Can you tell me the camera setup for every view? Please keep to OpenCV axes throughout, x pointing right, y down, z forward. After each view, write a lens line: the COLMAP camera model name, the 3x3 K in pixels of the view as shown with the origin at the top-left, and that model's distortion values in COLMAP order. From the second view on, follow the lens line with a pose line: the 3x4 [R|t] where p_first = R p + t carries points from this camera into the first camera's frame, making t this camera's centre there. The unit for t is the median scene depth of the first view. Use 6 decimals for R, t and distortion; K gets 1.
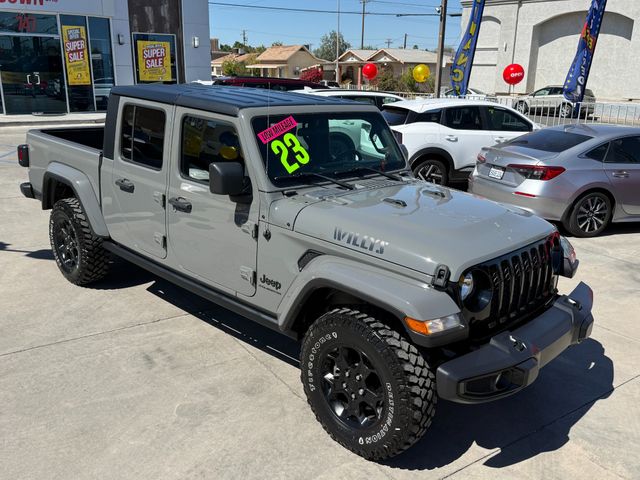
lens RADIAL K [[573.6, 0, 328.1], [0, 573.6, 241.2], [0, 0, 1]] dist [0.078788, -0.110595]
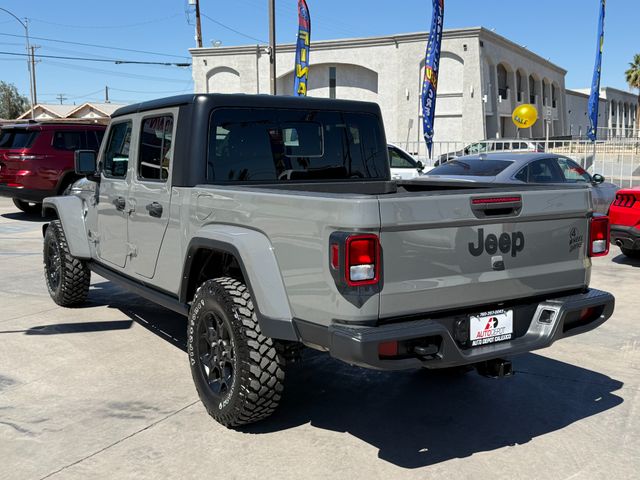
lens RADIAL K [[719.9, 0, 329.5], [0, 719.9, 251.3], [0, 0, 1]] dist [0.059934, 0.000000]
pose [[0.895870, -0.093691, 0.434327, -0.843259], [0.147192, 0.984899, -0.091149, 0.107475], [-0.419228, 0.145587, 0.896132, -0.054809]]
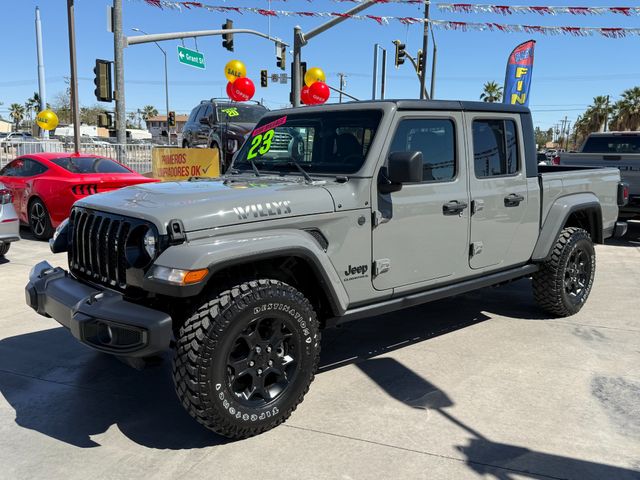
lens RADIAL K [[573.6, 0, 325.6], [0, 573.6, 243.4], [0, 0, 1]] dist [0.078788, -0.110595]
pose [[-0.570962, -0.172719, 0.802603, -1.270087], [0.194154, 0.921480, 0.336420, -0.458194], [-0.797688, 0.347911, -0.492596, 1.911361]]
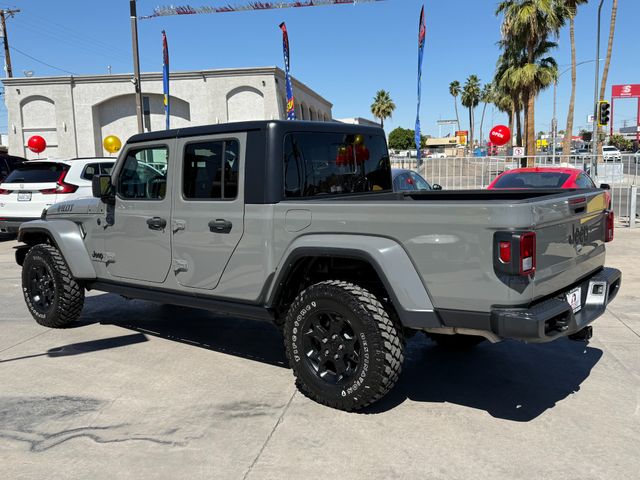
lens RADIAL K [[613.8, 0, 324.3], [0, 613.8, 245.7], [0, 0, 1]] dist [0.044487, 0.000000]
pose [[0.713117, -0.140309, 0.686861, -1.194133], [0.235989, 0.970631, -0.046734, 0.022893], [-0.660132, 0.195418, 0.725285, 0.191559]]
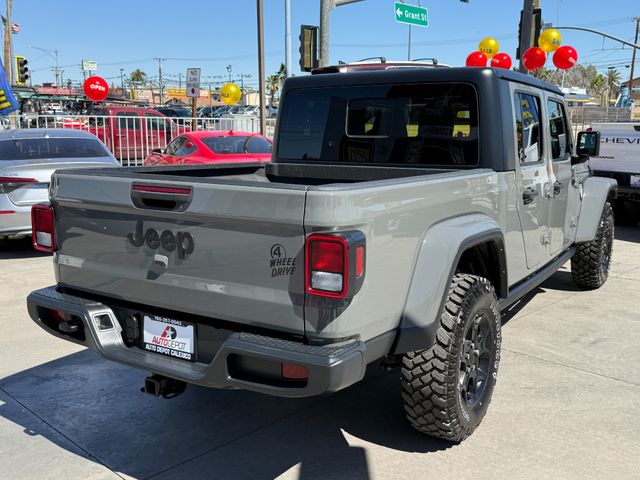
lens RADIAL K [[680.2, 0, 325.2], [0, 680.2, 227.8], [0, 0, 1]] dist [-0.011636, 0.000000]
pose [[-0.204169, -0.188596, 0.960597, -1.308621], [0.269536, 0.932509, 0.240369, -0.379891], [-0.941098, 0.307992, -0.139556, 1.567040]]
